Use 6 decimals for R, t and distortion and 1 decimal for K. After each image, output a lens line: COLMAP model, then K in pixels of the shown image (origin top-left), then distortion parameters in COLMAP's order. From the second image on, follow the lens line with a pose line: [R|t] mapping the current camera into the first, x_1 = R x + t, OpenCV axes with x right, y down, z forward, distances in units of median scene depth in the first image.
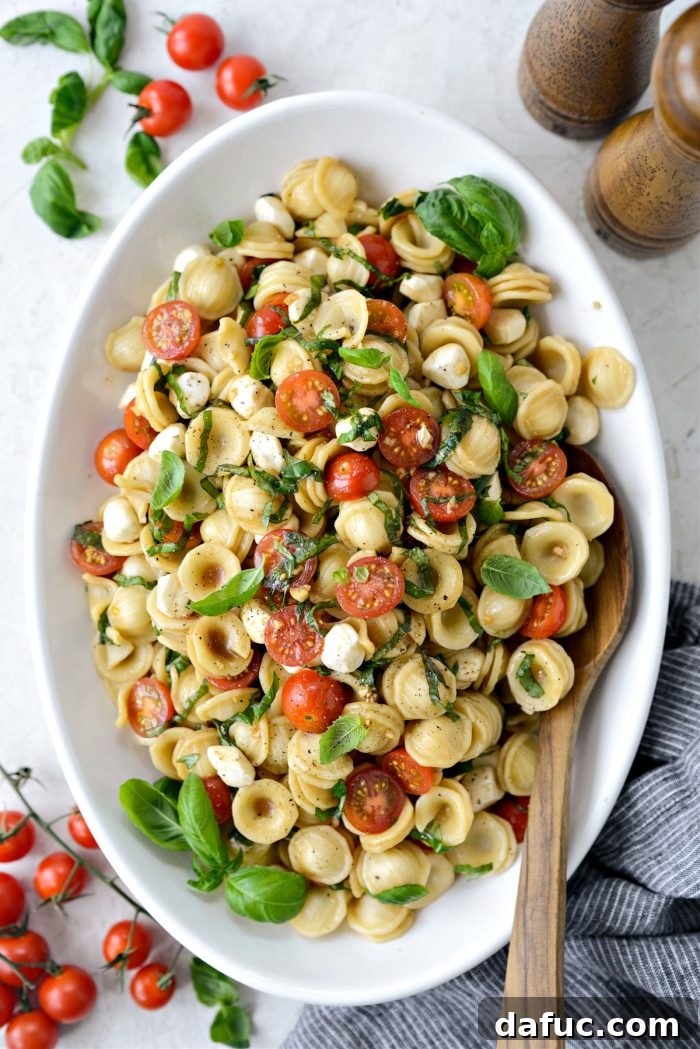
lens RADIAL K [[1662.2, 0, 350.0], [0, 1662.2, 524.5], [0, 0, 1]] dist [-0.049092, -0.088940]
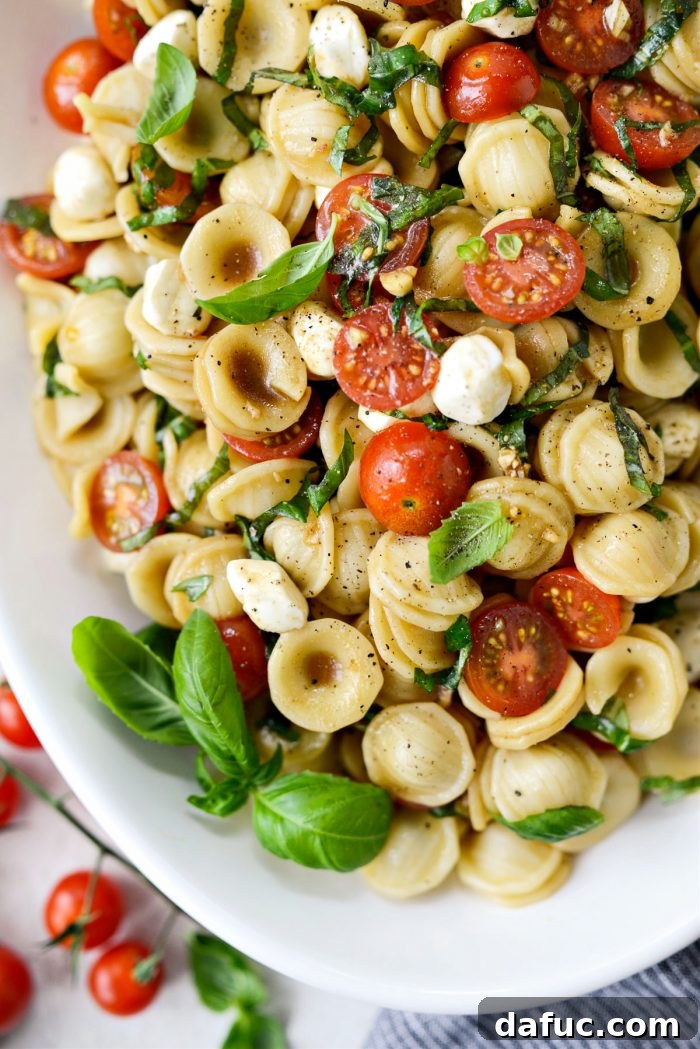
lens RADIAL K [[1662.2, 0, 350.0], [0, 1662.2, 524.5], [0, 0, 1]] dist [-0.049092, -0.088940]
pose [[0.999817, 0.016059, 0.010418, -0.049154], [-0.016049, 0.999871, -0.000998, 0.120500], [-0.010432, 0.000831, 0.999945, 0.421827]]
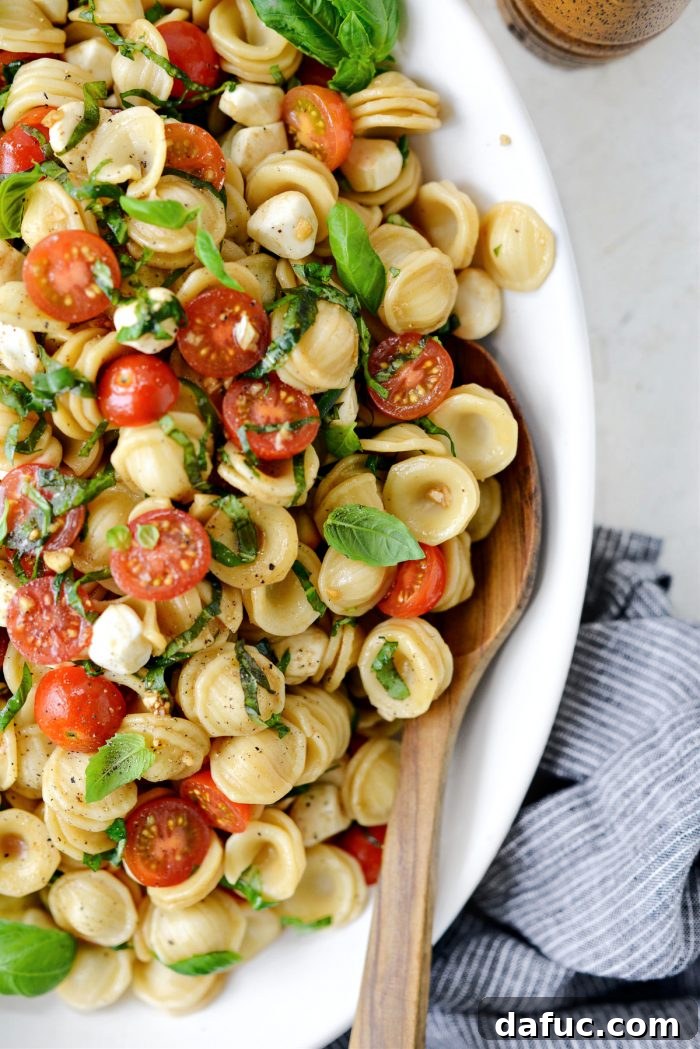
lens RADIAL K [[1662.2, 0, 350.0], [0, 1662.2, 524.5], [0, 0, 1]] dist [-0.049092, -0.088940]
pose [[0.997499, 0.019039, 0.068062, 0.041522], [-0.028501, 0.989615, 0.140886, -0.070400], [-0.064673, -0.142474, 0.987683, 0.307826]]
